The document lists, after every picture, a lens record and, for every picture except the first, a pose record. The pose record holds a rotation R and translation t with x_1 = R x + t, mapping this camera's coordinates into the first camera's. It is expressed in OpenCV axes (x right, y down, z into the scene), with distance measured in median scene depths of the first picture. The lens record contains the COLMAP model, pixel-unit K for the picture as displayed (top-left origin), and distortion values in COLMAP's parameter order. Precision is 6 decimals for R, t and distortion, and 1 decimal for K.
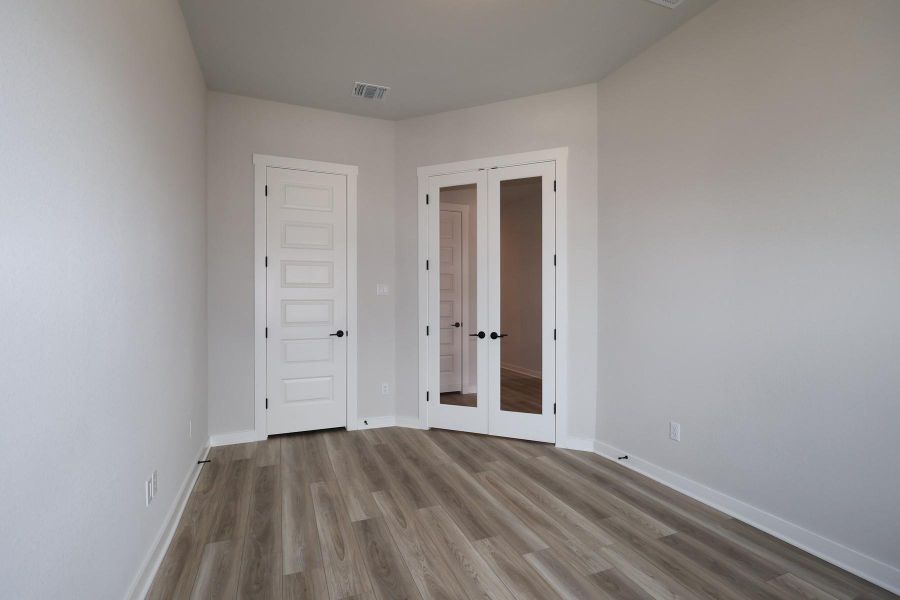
lens RADIAL K [[419.1, 0, 448.3], [0, 419.1, 302.9], [0, 0, 1]] dist [0.002599, 0.000371]
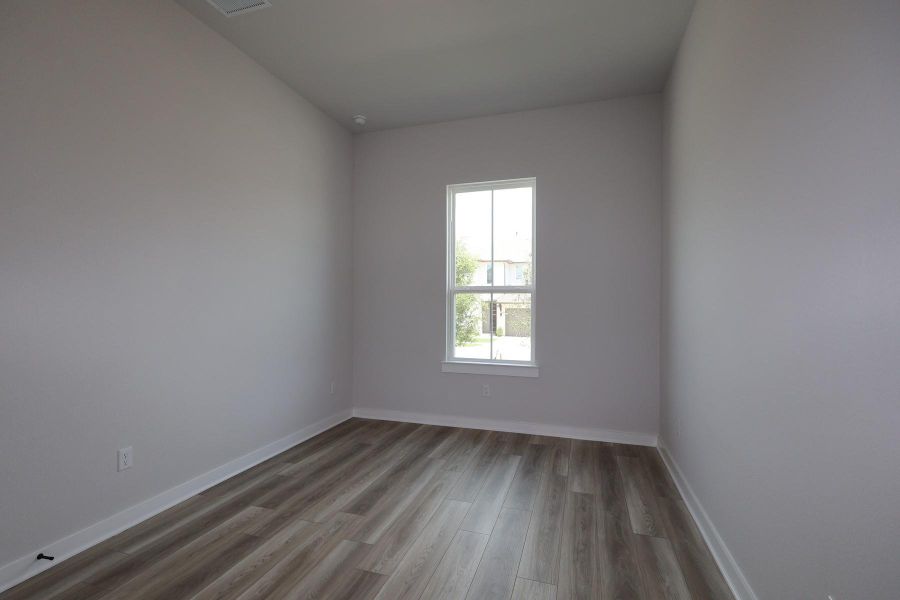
lens RADIAL K [[419.1, 0, 448.3], [0, 419.1, 302.9], [0, 0, 1]] dist [0.002599, 0.000371]
pose [[-0.764353, -0.004721, 0.644781, -0.576175], [-0.003526, 0.999989, 0.003141, 0.002181], [-0.644788, 0.000127, -0.764361, 1.530532]]
